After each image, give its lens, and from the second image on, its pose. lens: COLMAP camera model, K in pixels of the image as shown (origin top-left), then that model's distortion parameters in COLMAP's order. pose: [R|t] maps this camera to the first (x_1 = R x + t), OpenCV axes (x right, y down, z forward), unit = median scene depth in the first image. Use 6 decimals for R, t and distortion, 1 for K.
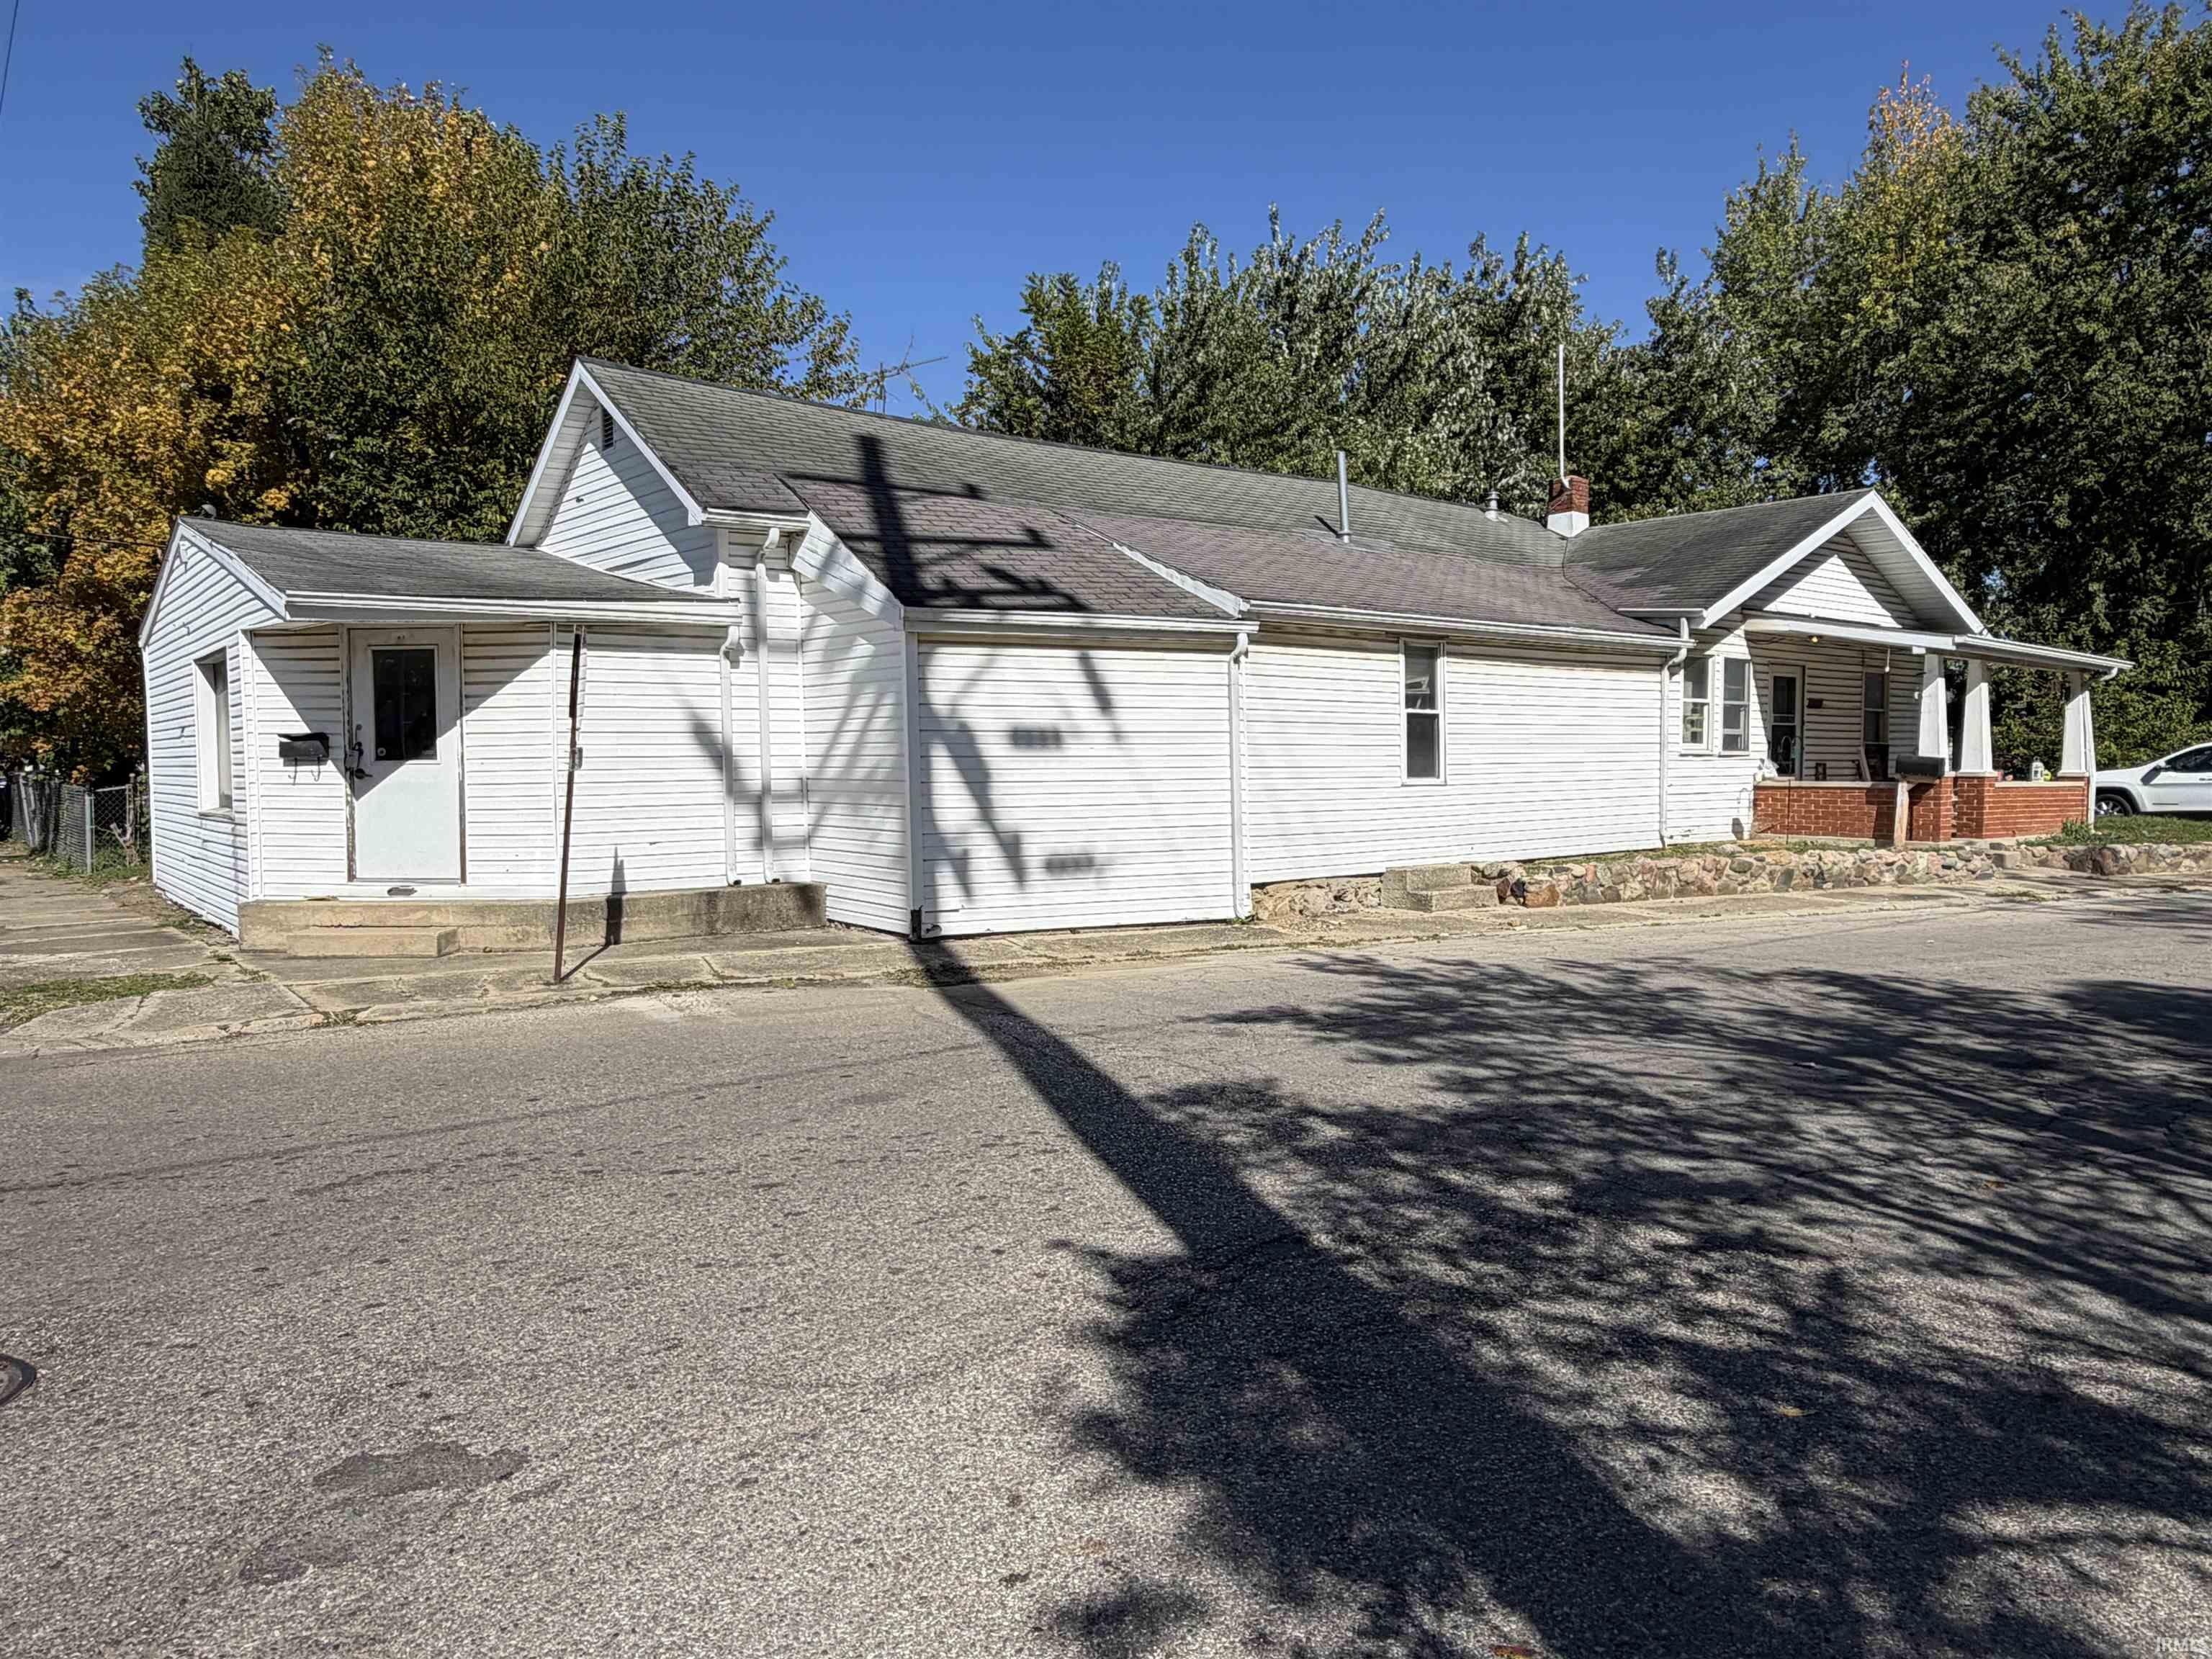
lens RADIAL K [[1448.0, 0, 1095.2], [0, 1448.0, 822.7], [0, 0, 1]] dist [-0.005472, -0.004189]
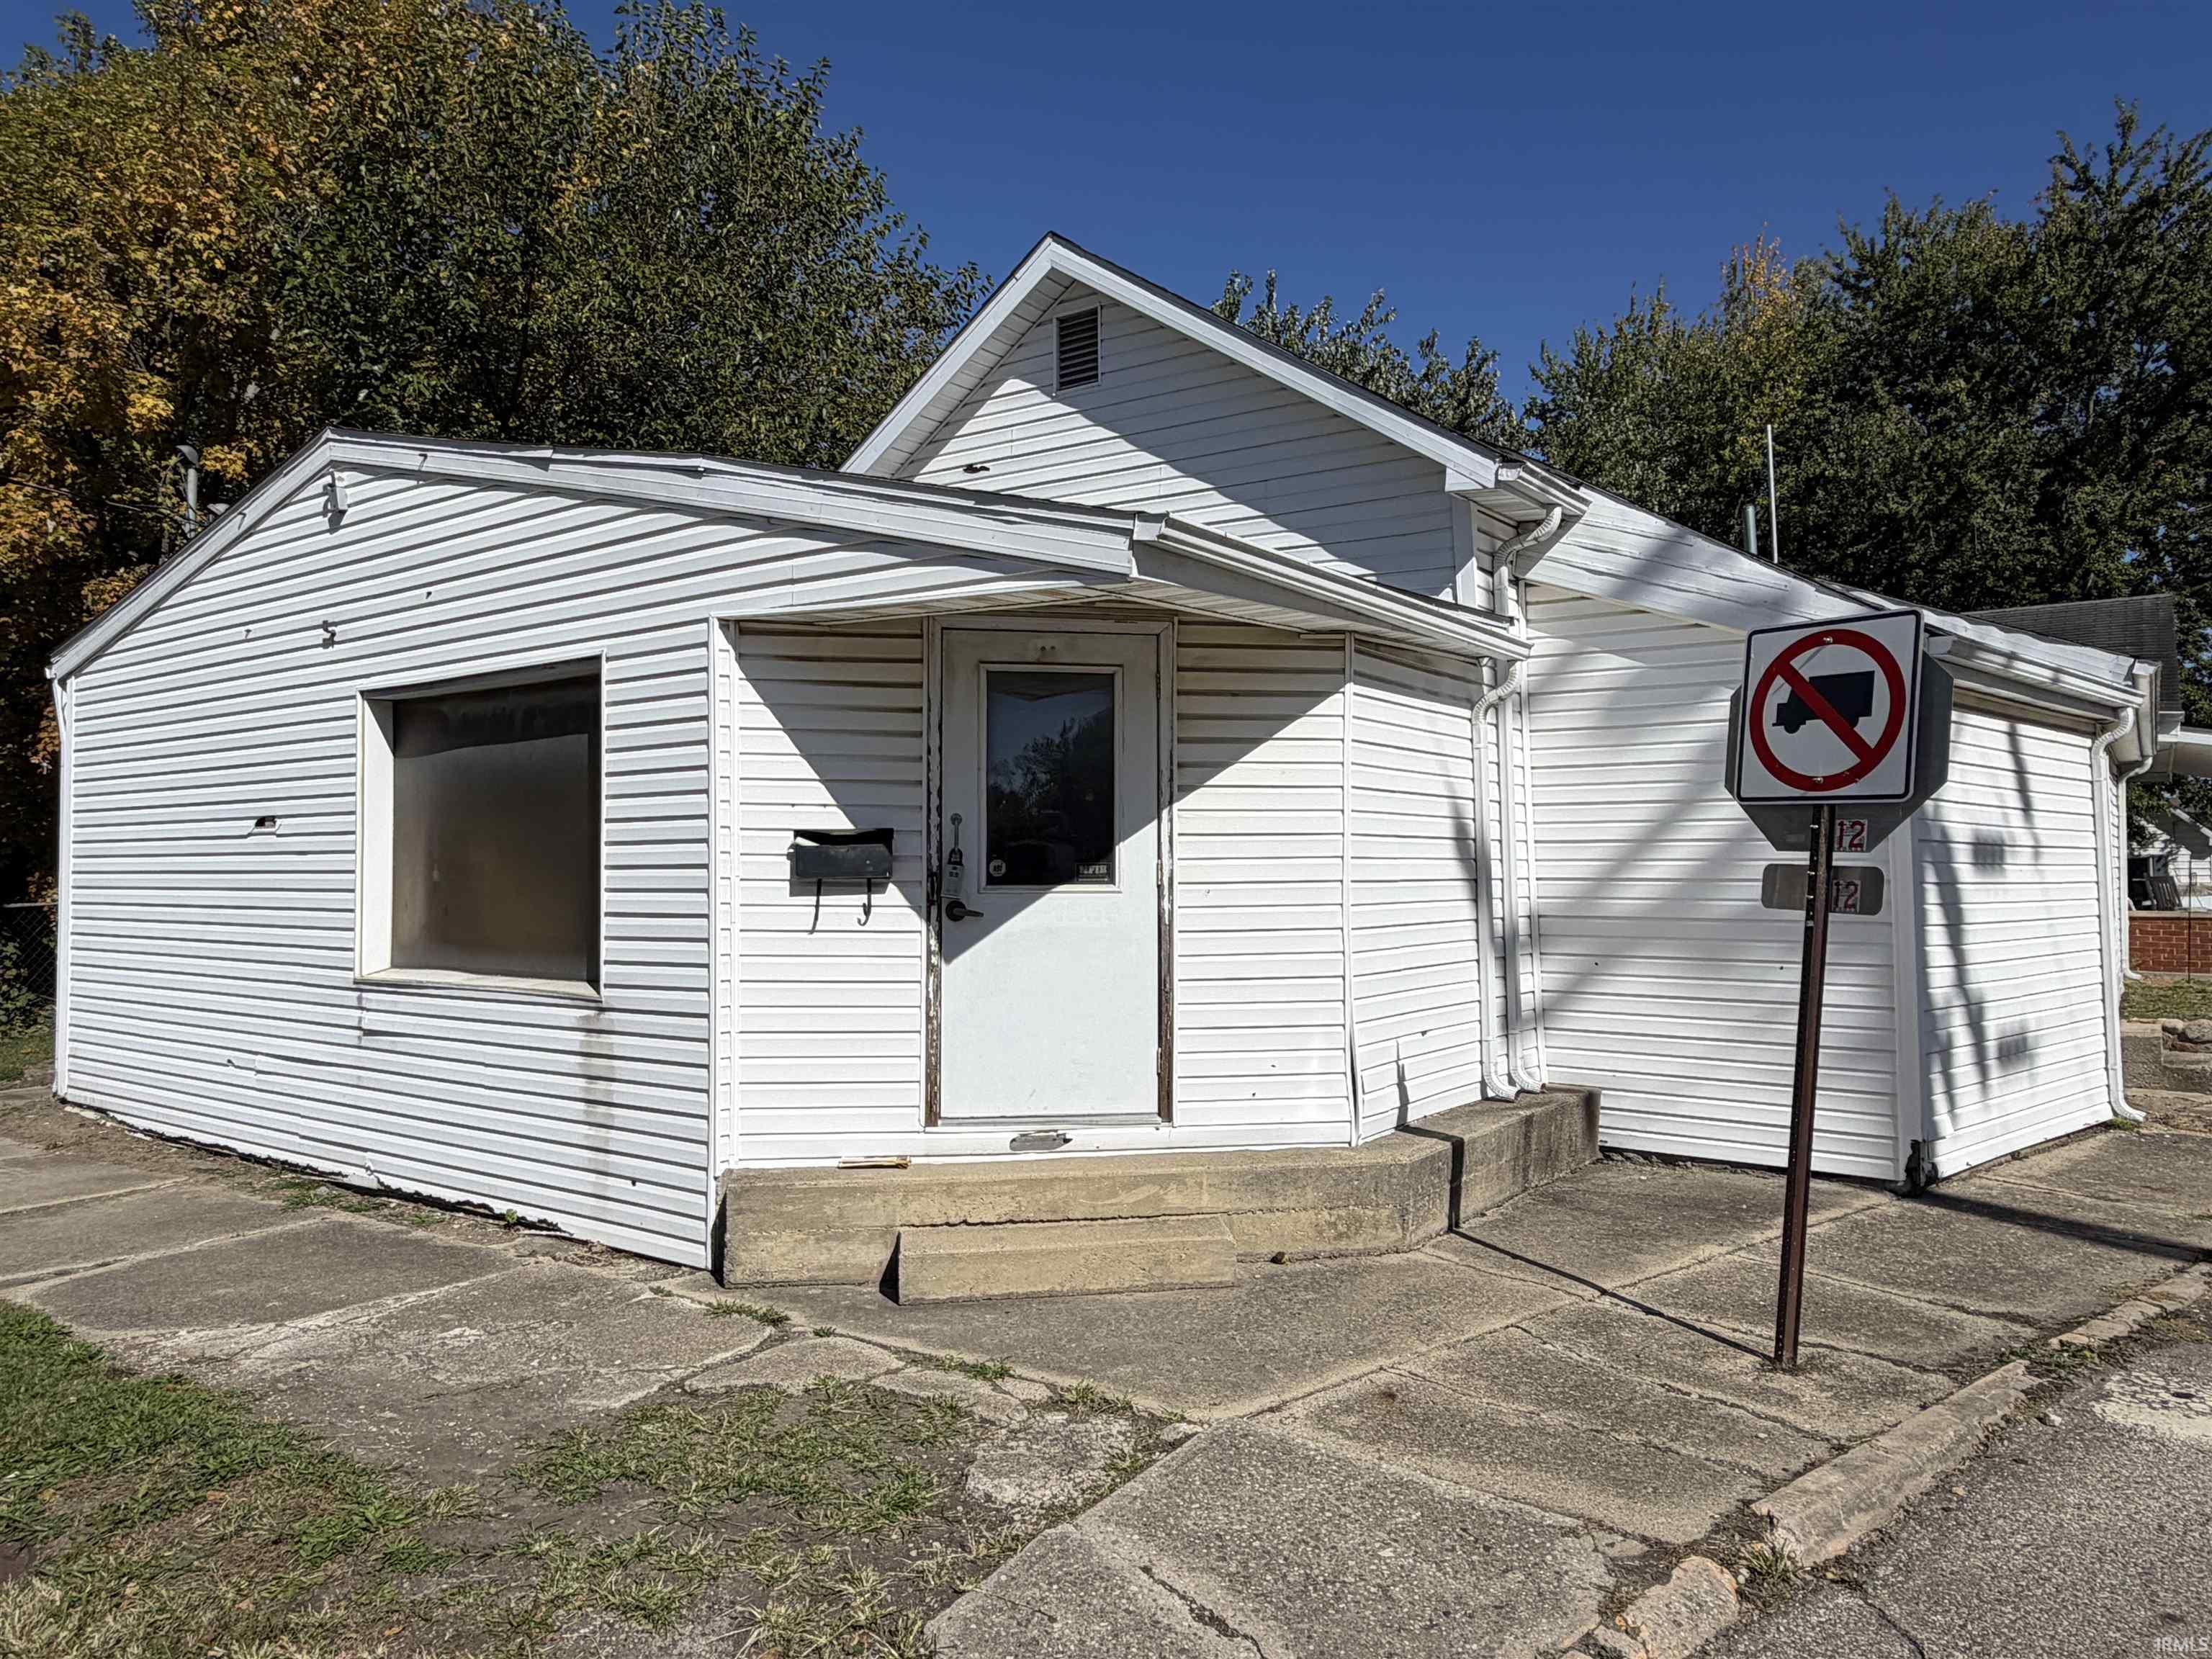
lens RADIAL K [[1448.0, 0, 1112.7], [0, 1448.0, 835.1], [0, 0, 1]] dist [-0.005472, -0.004189]
pose [[0.961865, 0.013378, 0.273199, -0.593430], [0.006297, 0.997456, -0.071013, -0.023885], [-0.273453, 0.070025, 0.959333, 0.493304]]
